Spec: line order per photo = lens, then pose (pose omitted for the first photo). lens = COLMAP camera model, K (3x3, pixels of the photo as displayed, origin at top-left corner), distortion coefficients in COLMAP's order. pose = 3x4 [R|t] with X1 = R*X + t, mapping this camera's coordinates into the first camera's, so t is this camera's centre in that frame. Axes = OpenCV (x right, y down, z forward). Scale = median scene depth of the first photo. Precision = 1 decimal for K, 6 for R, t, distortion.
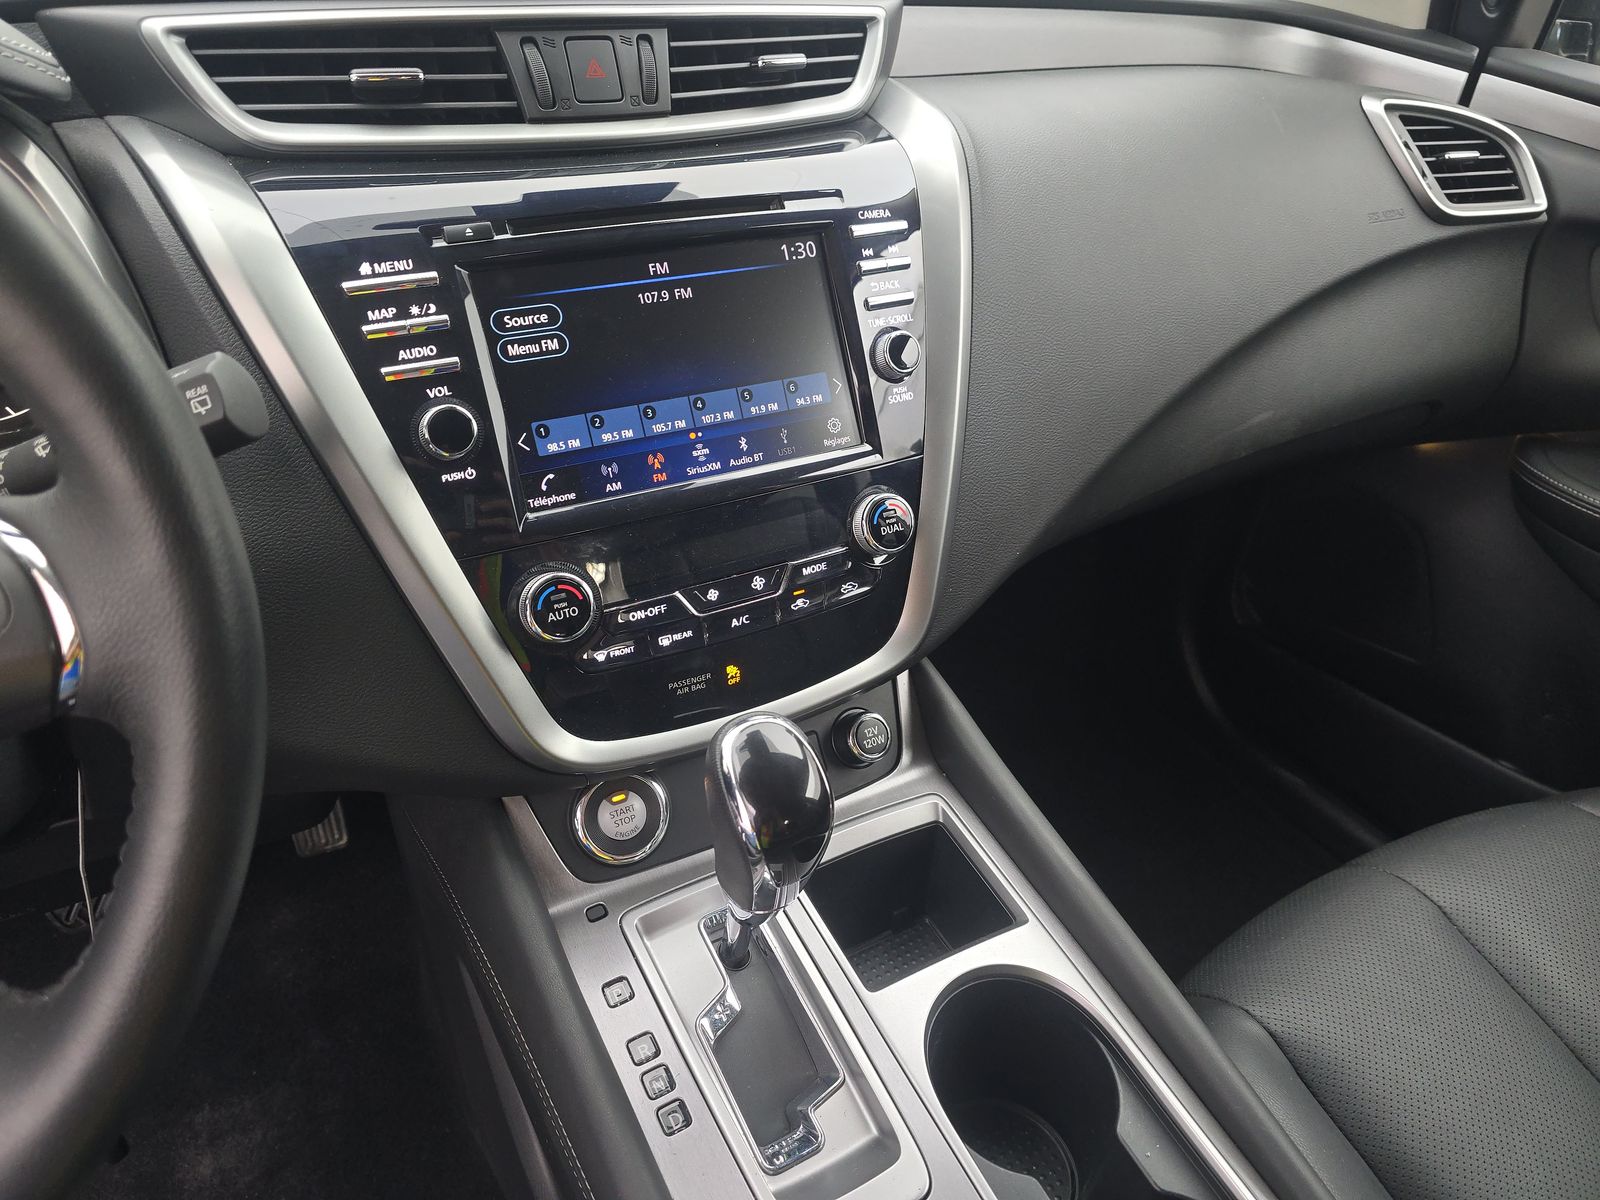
lens RADIAL K [[1043.5, 0, 800.0], [0, 1043.5, 600.0], [0, 0, 1]] dist [0.027922, -0.044837]
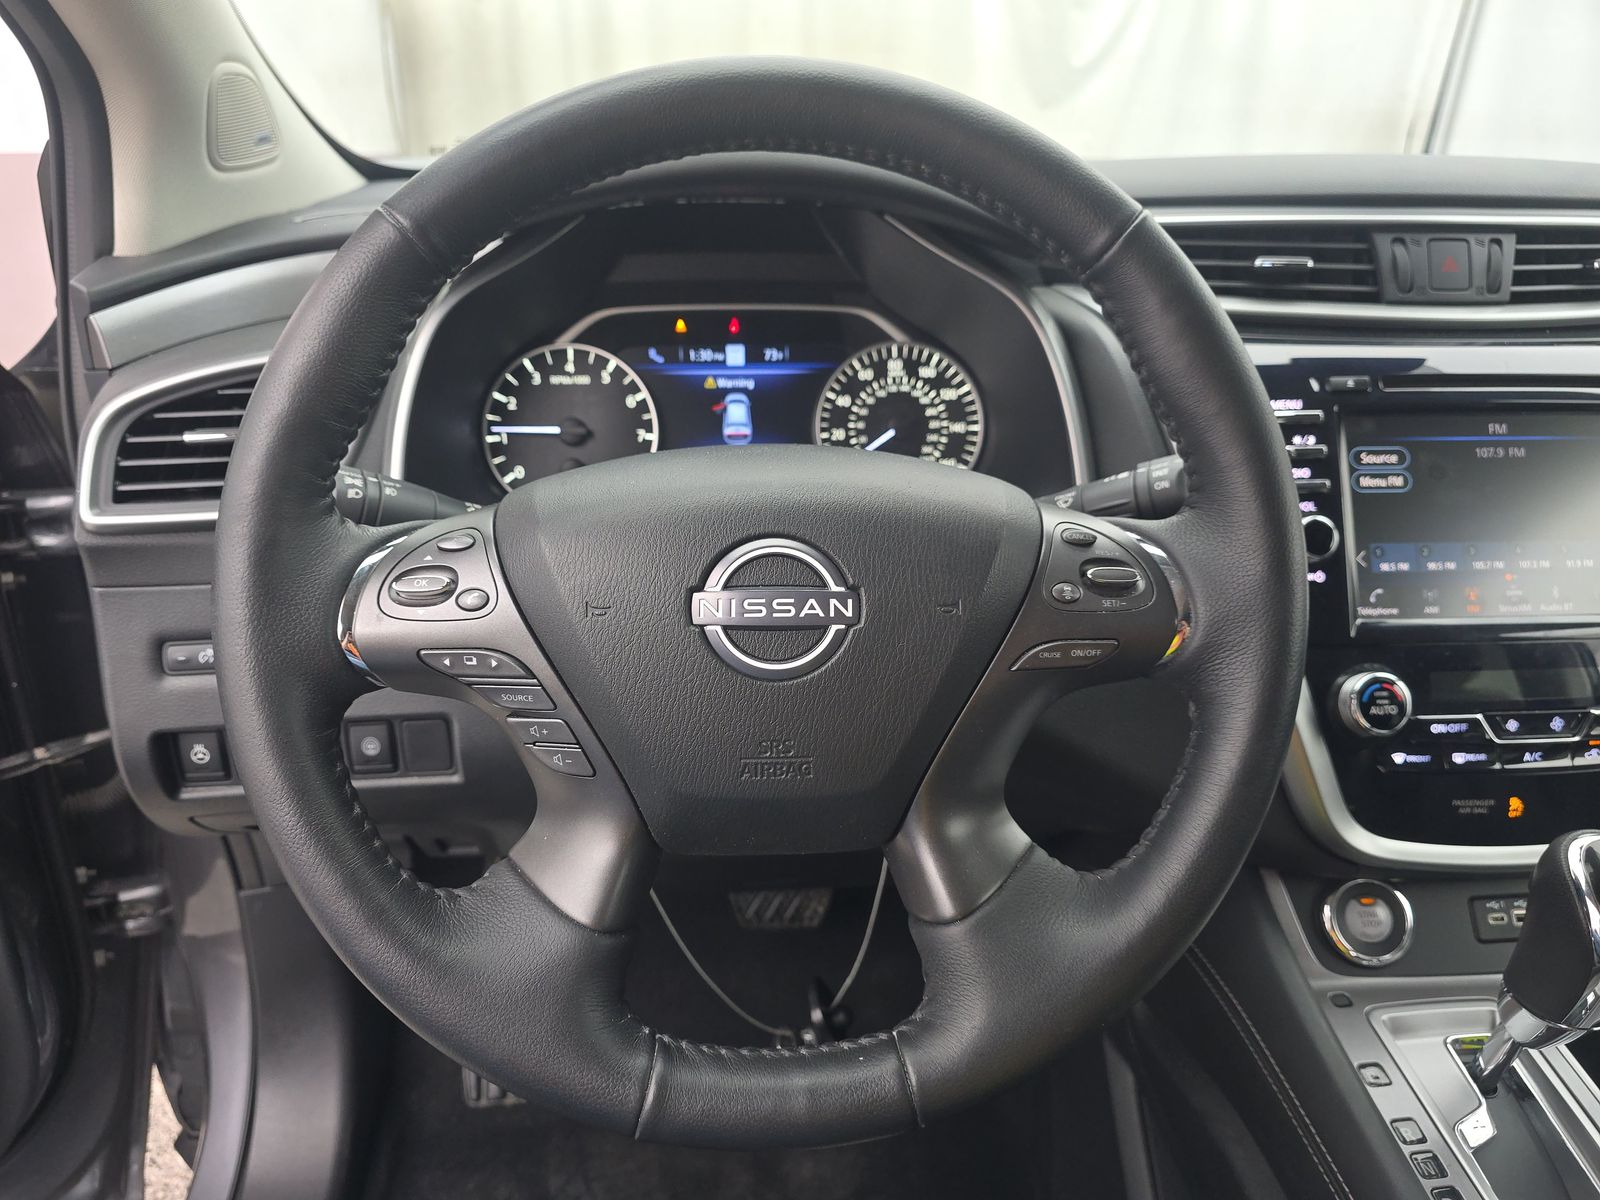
lens RADIAL K [[1043.5, 0, 800.0], [0, 1043.5, 600.0], [0, 0, 1]] dist [0.027922, -0.044837]
pose [[0.905646, 0.148591, -0.397149, -0.339948], [-0.216585, 0.967301, -0.131985, 0.170665], [0.364550, 0.205548, 0.908214, -0.253211]]
